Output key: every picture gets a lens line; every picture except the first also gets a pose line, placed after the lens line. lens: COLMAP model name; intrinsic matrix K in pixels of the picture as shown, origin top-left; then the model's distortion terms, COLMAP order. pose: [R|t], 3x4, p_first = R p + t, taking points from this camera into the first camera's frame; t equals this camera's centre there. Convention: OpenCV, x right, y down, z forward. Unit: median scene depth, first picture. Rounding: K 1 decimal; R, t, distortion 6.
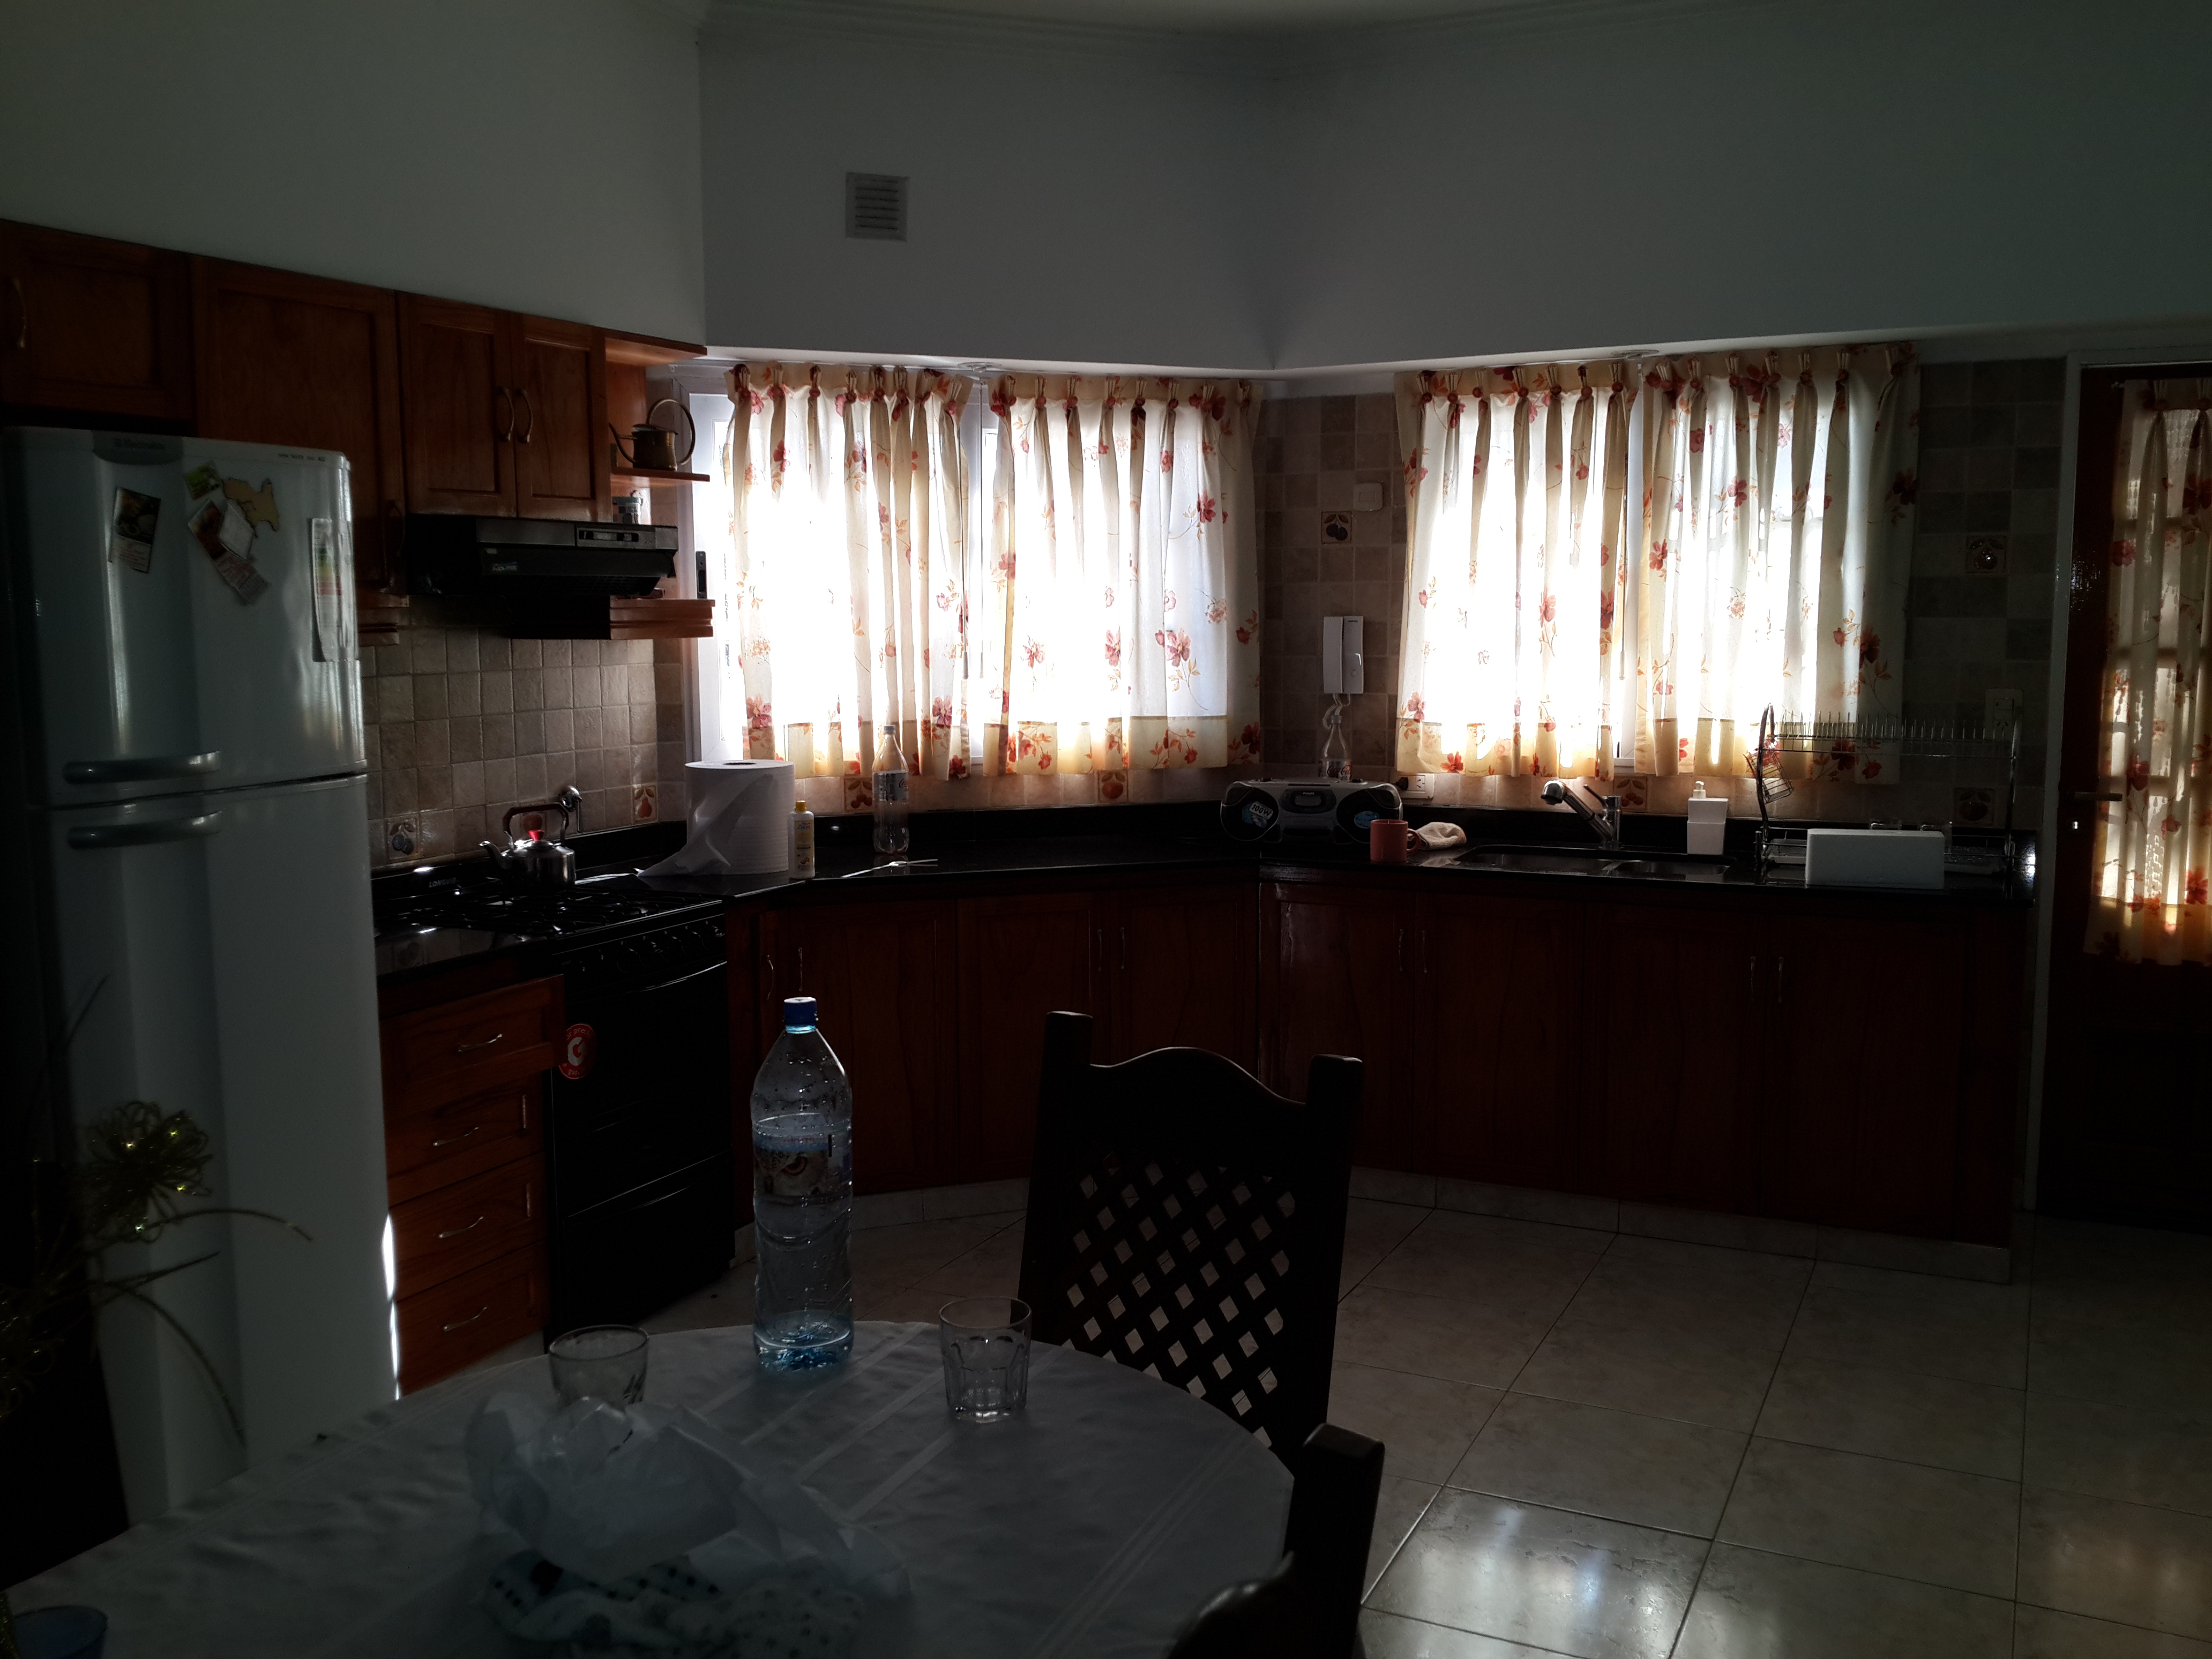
lens RADIAL K [[1980.5, 0, 1110.6], [0, 1980.5, 838.6], [0, 0, 1]] dist [0.041842, -0.003655]
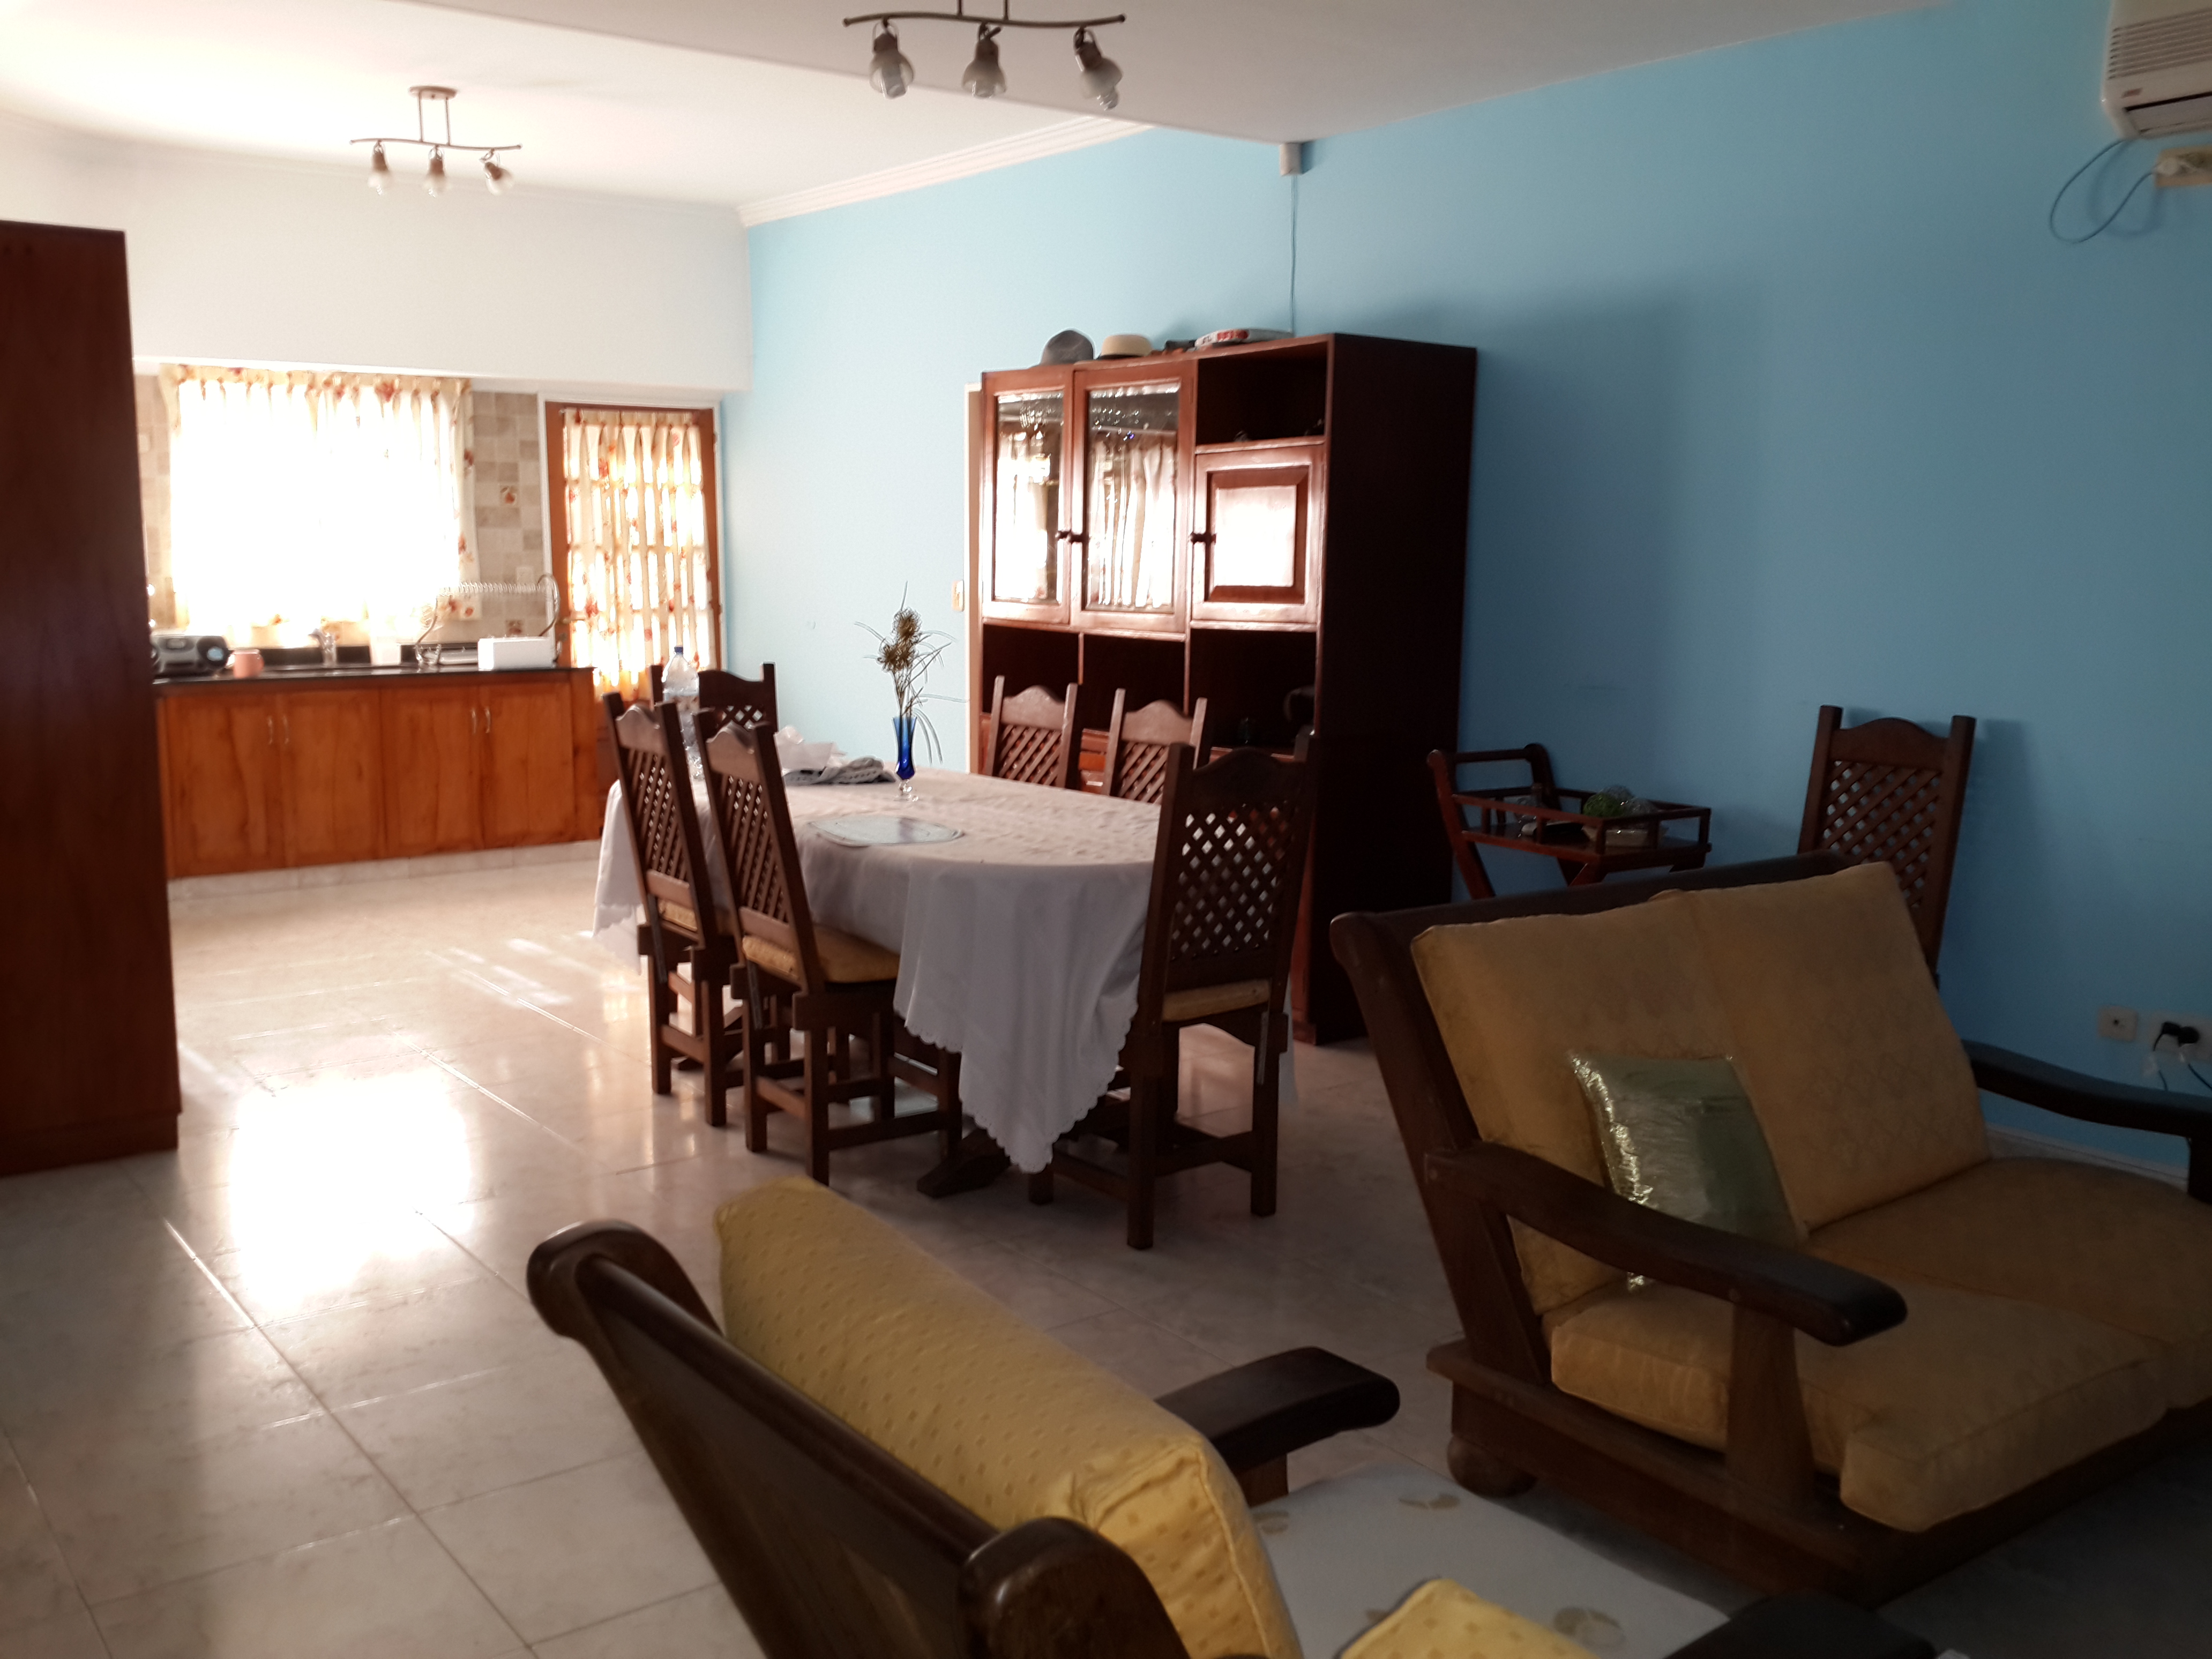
lens RADIAL K [[1980.5, 0, 1107.4], [0, 1980.5, 830.4], [0, 0, 1]] dist [0.041842, -0.003655]
pose [[0.479140, -0.126886, 0.868519, -0.968850], [0.098782, 0.991005, 0.090285, 0.058506], [-0.872162, 0.042535, 0.487364, -0.398785]]
